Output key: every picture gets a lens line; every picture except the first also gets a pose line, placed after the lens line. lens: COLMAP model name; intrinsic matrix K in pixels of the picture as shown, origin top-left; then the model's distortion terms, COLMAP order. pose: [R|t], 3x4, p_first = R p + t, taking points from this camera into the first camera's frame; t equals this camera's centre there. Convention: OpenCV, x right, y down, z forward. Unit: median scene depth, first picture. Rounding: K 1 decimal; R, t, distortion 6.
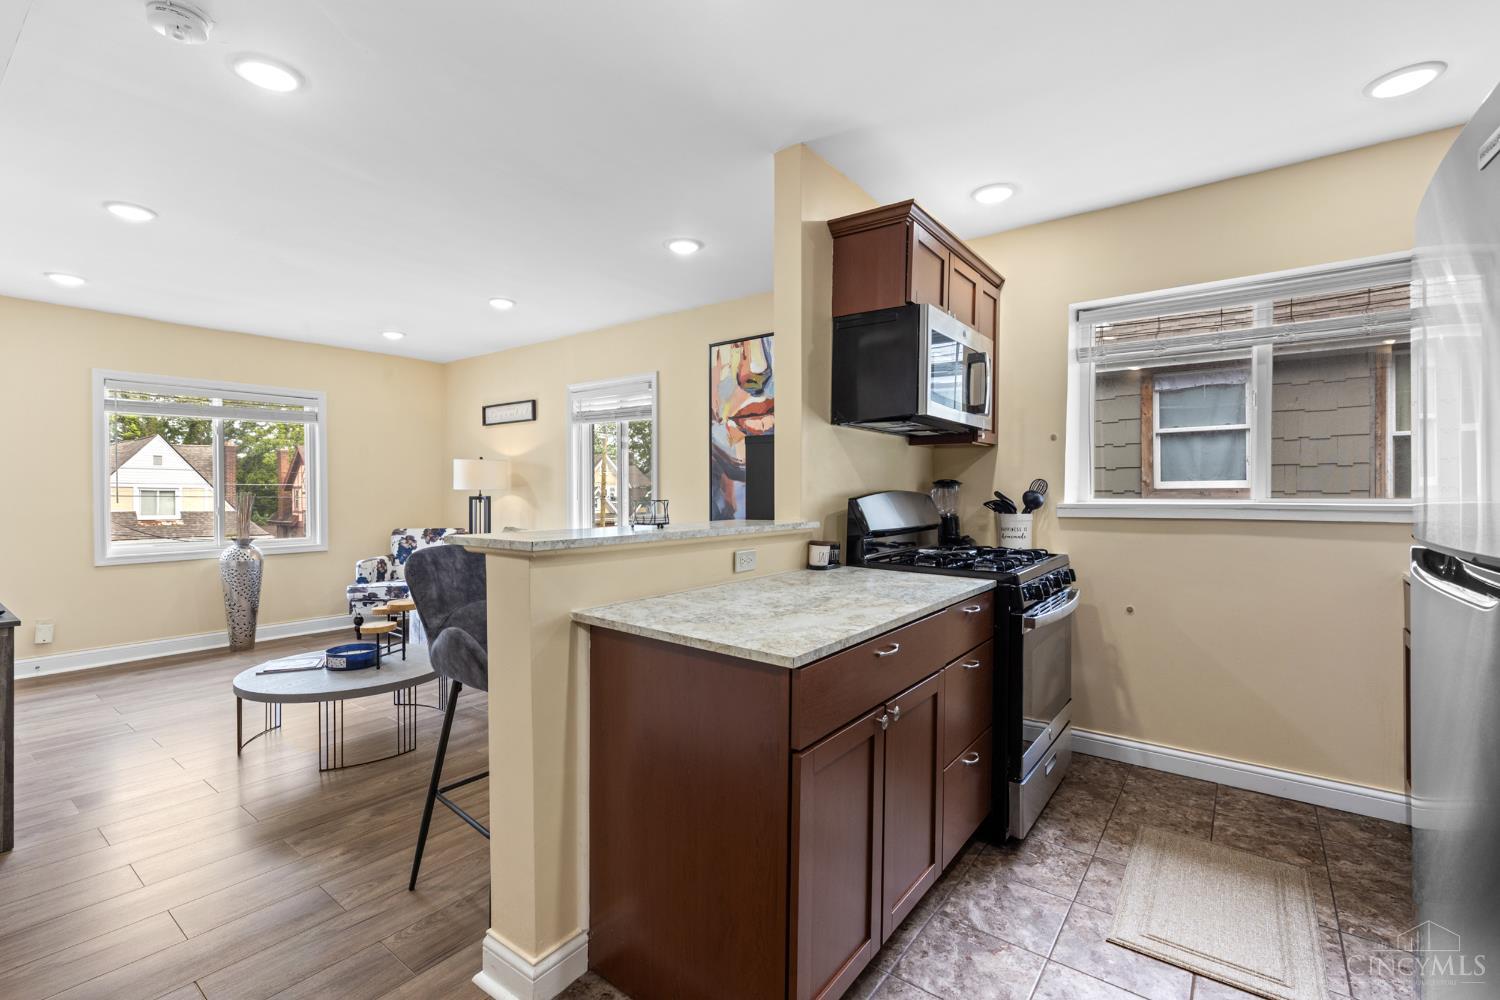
lens RADIAL K [[673.0, 0, 739.2], [0, 673.0, 496.1], [0, 0, 1]] dist [0.002423, 0.001411]
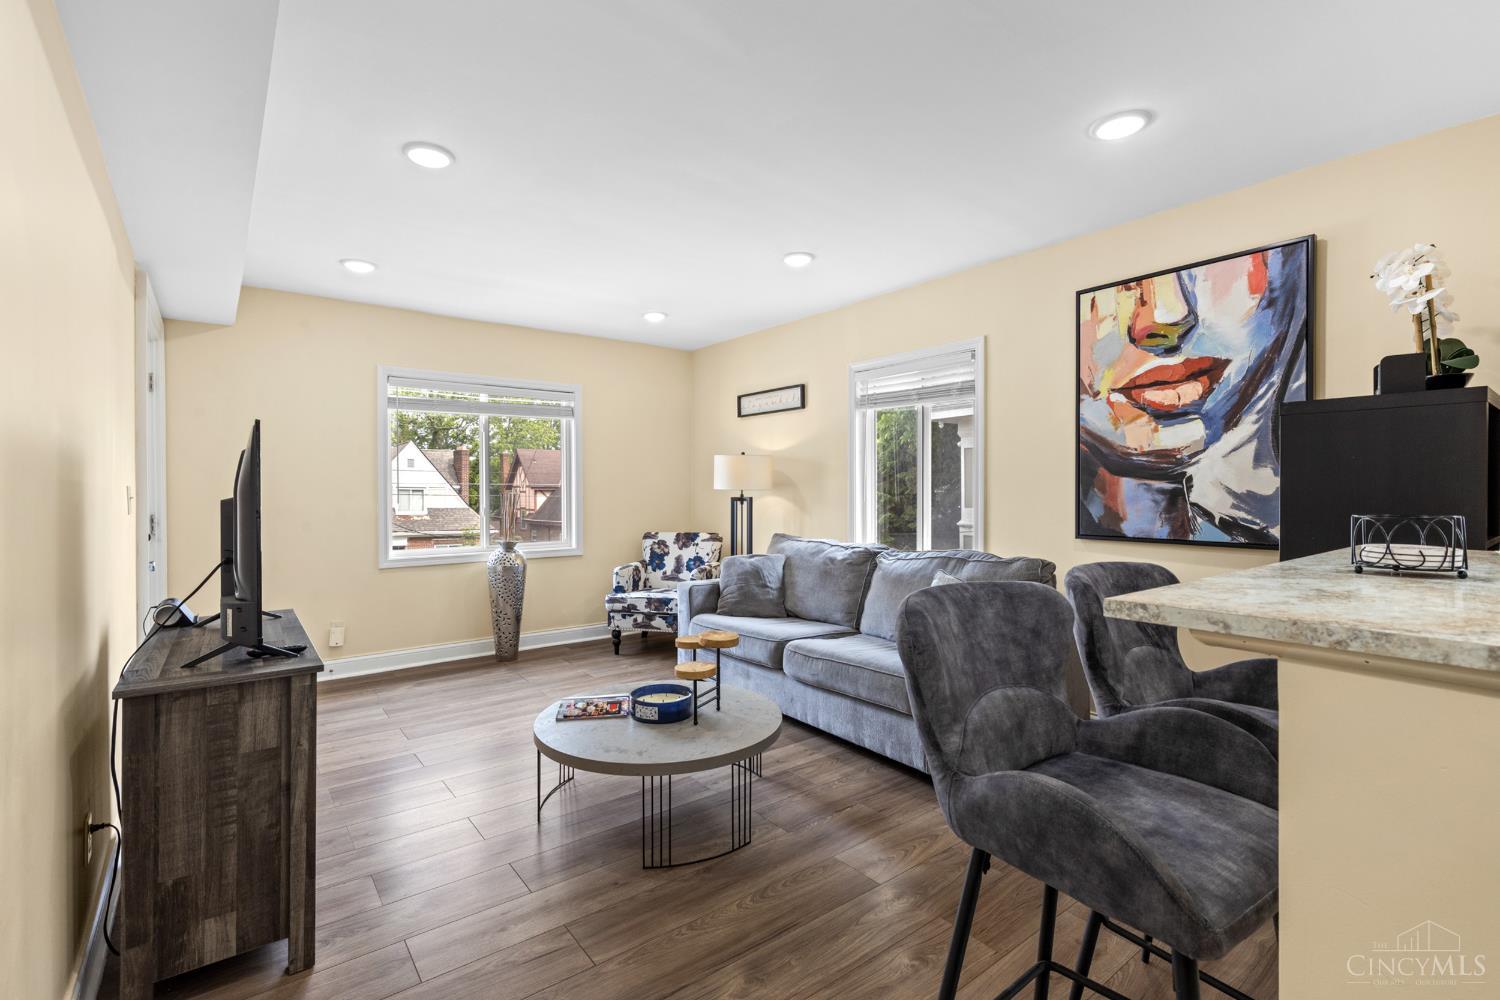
lens RADIAL K [[673.0, 0, 737.1], [0, 673.0, 493.4], [0, 0, 1]] dist [0.002423, 0.001411]
pose [[0.967265, 0.001402, -0.253765, -0.188592], [-0.001953, 0.999996, -0.001919, -0.003082], [0.253761, 0.002352, 0.967264, 0.172423]]
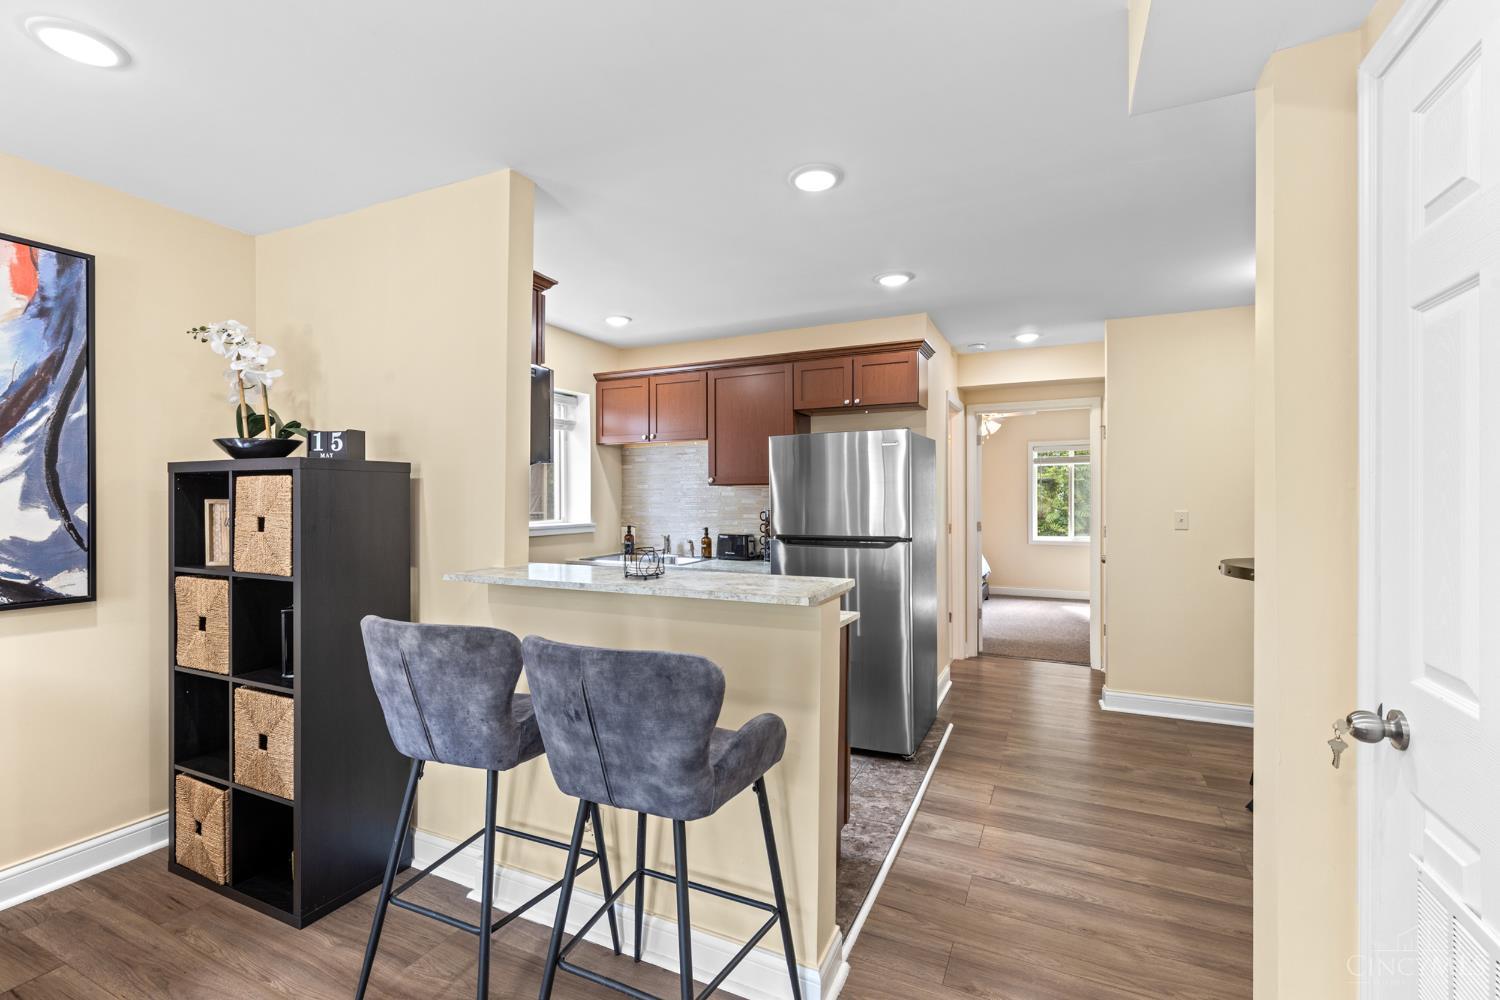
lens RADIAL K [[673.0, 0, 737.8], [0, 673.0, 500.7], [0, 0, 1]] dist [0.002423, 0.001411]
pose [[-0.210374, -0.001057, 0.977620, -0.445344], [0.014785, 0.999882, 0.004263, -0.025062], [-0.977509, 0.015351, -0.210333, 0.433622]]
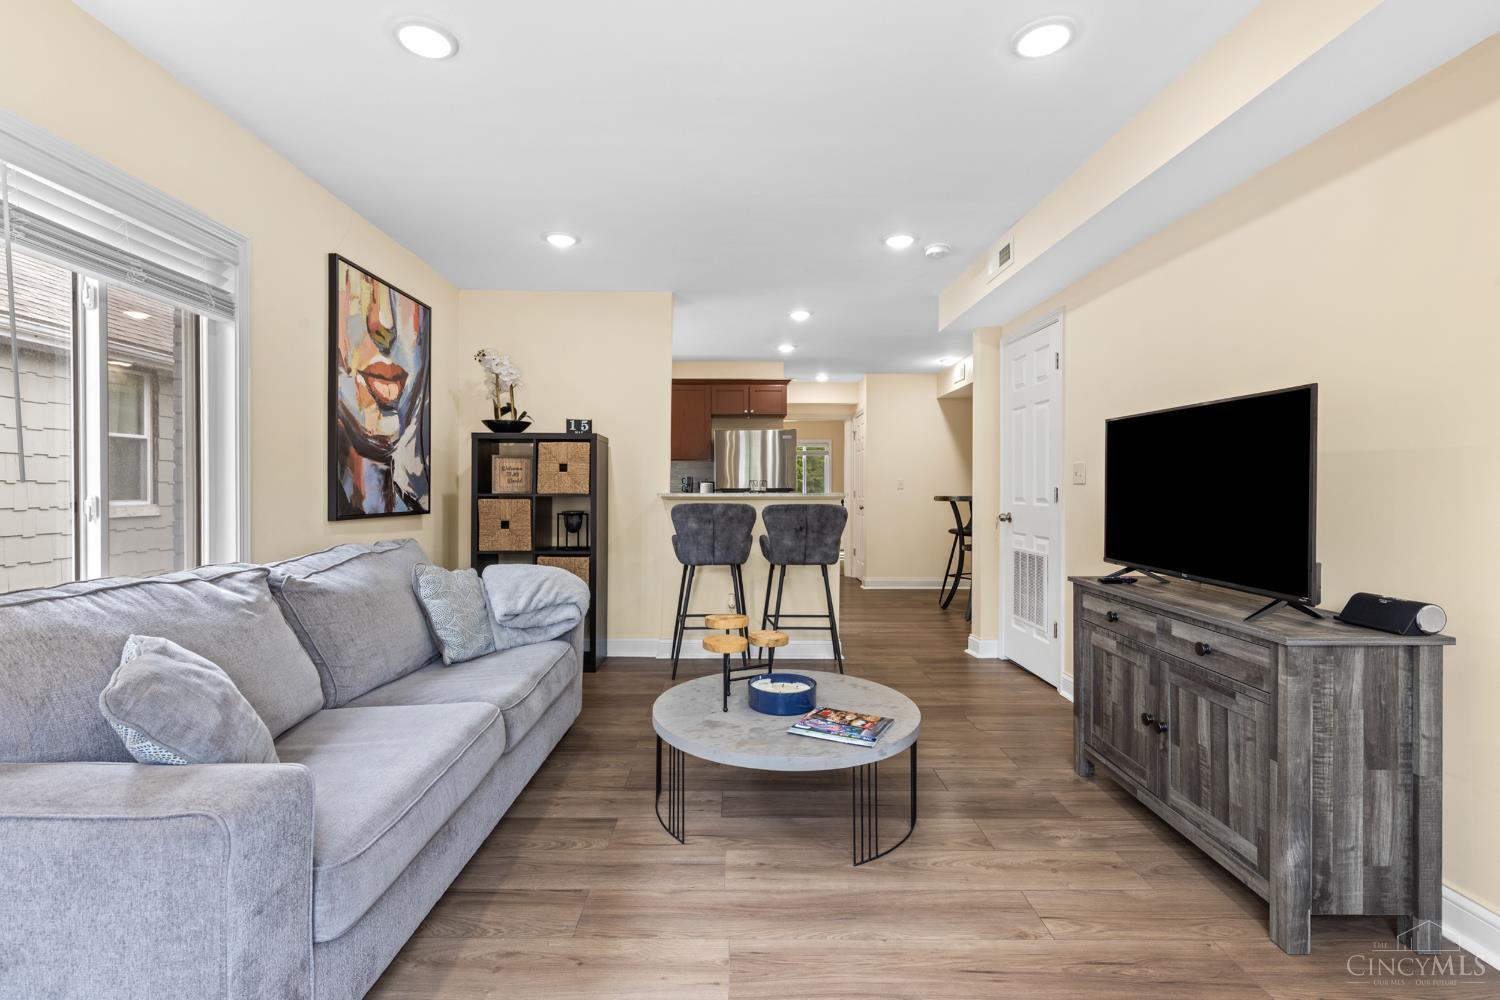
lens RADIAL K [[673.0, 0, 738.6], [0, 673.0, 490.0], [0, 0, 1]] dist [0.002423, 0.001411]
pose [[-0.623827, 0.002166, 0.781559, -0.723487], [0.010043, 0.999936, 0.005245, 0.011386], [-0.781498, 0.011122, -0.623809, 0.970582]]
